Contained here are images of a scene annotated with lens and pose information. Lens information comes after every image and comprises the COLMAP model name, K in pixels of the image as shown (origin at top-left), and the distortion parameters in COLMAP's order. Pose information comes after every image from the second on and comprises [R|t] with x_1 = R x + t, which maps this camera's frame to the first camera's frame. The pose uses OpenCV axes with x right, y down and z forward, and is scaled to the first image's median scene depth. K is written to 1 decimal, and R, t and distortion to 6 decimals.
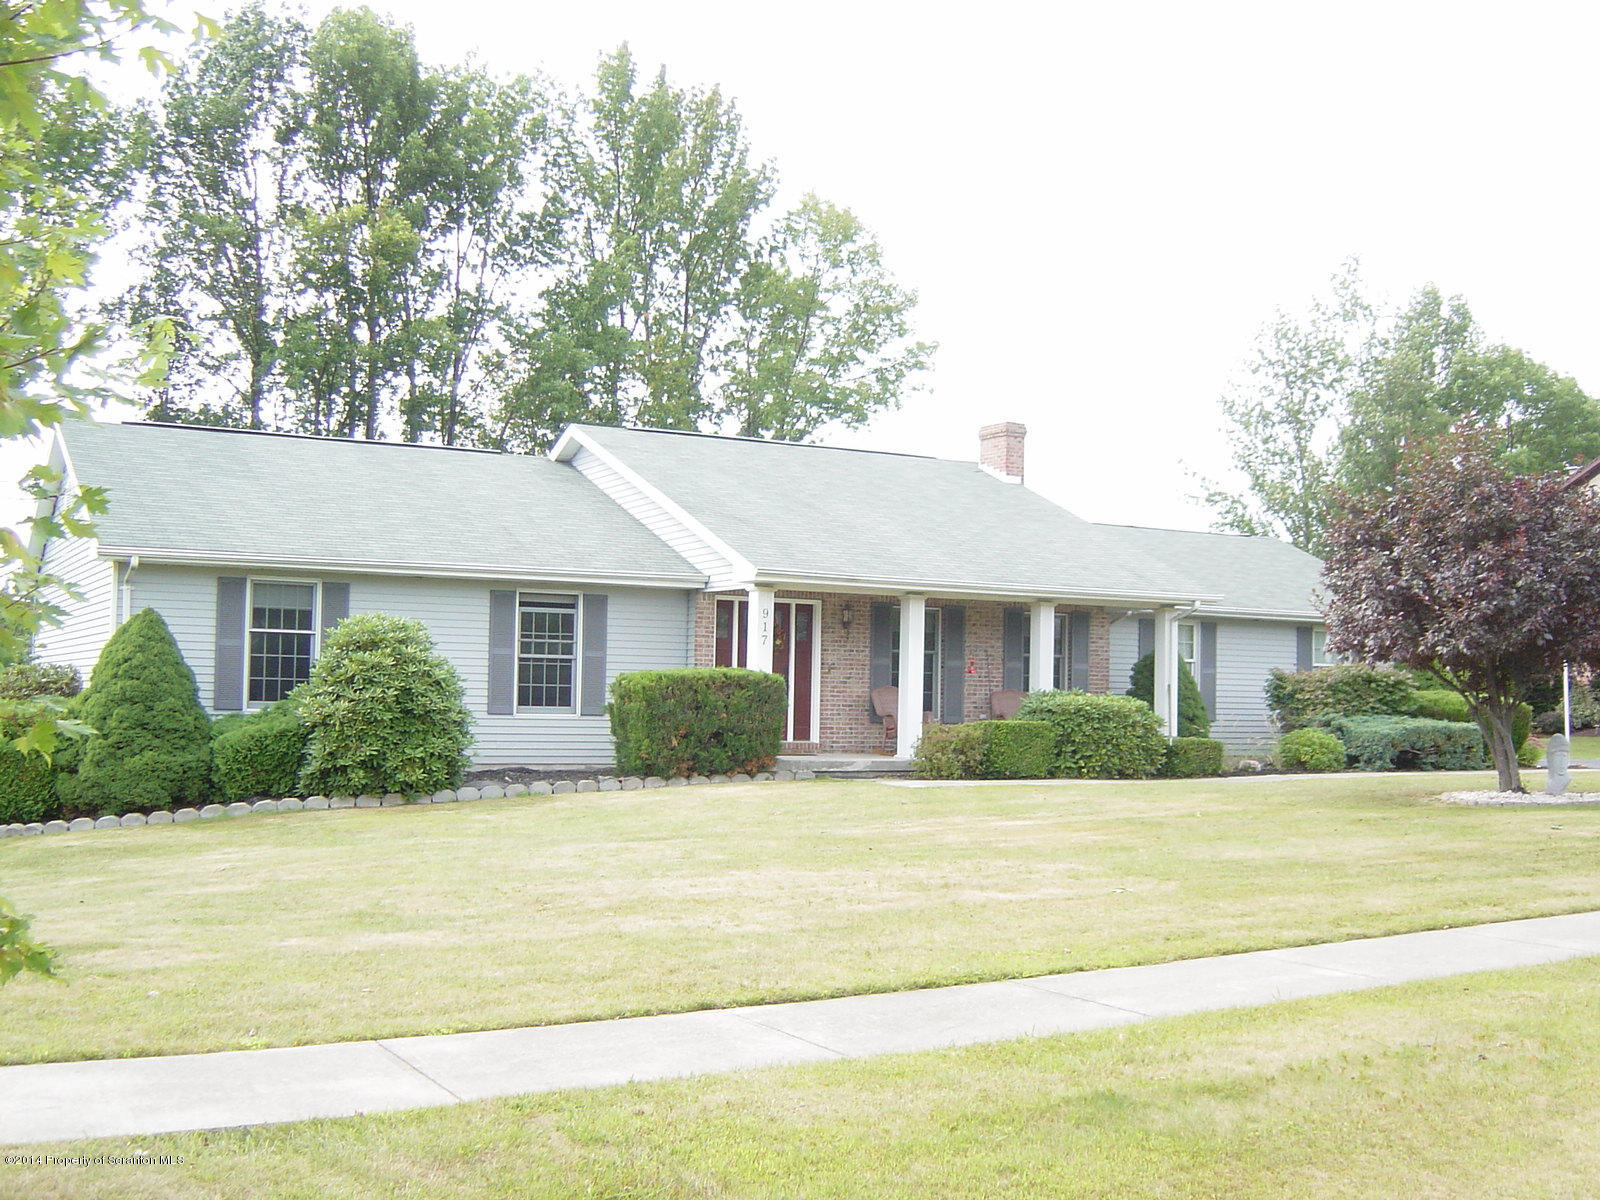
lens RADIAL K [[1828.5, 0, 800.0], [0, 1828.5, 600.0], [0, 0, 1]] dist [-0.150837, 0.043448]
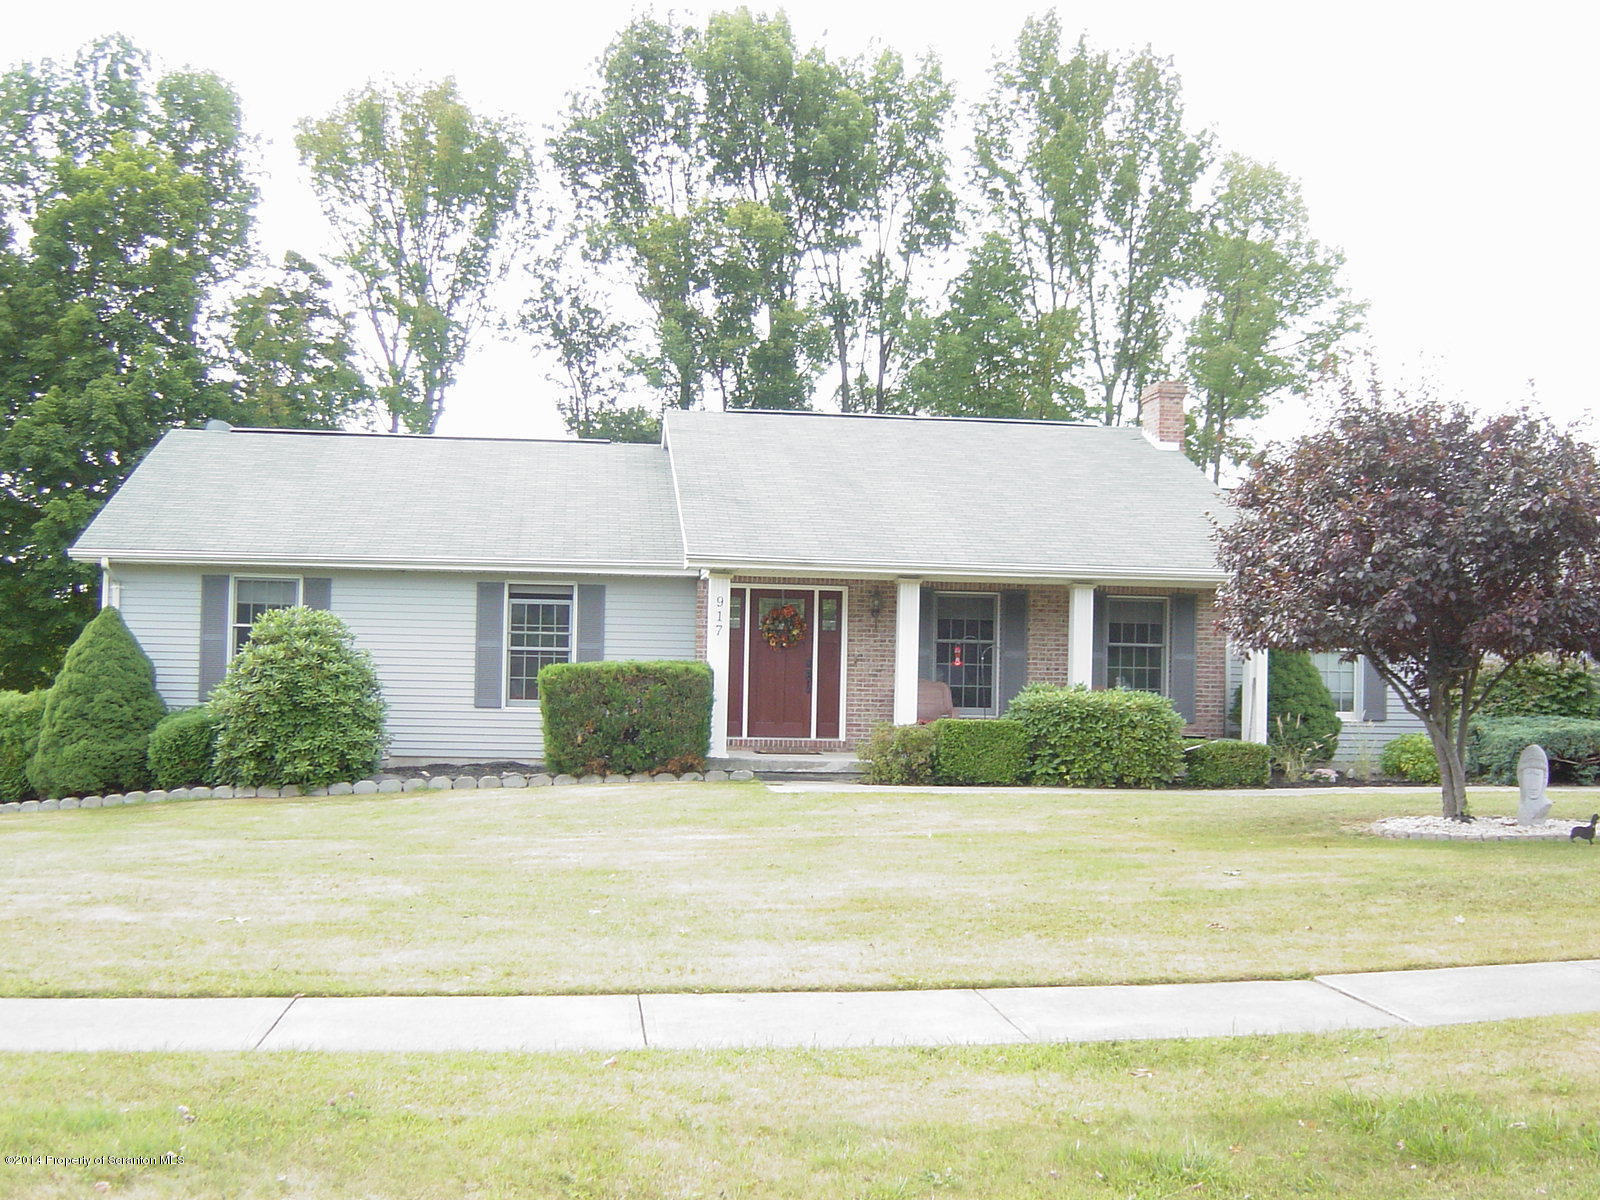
lens RADIAL K [[1828.5, 0, 800.0], [0, 1828.5, 600.0], [0, 0, 1]] dist [-0.150837, 0.043448]
pose [[0.925622, -0.015150, -0.378145, 0.377458], [0.017150, 0.999851, 0.001921, 0.005453], [0.378060, -0.008264, 0.925744, 0.153579]]
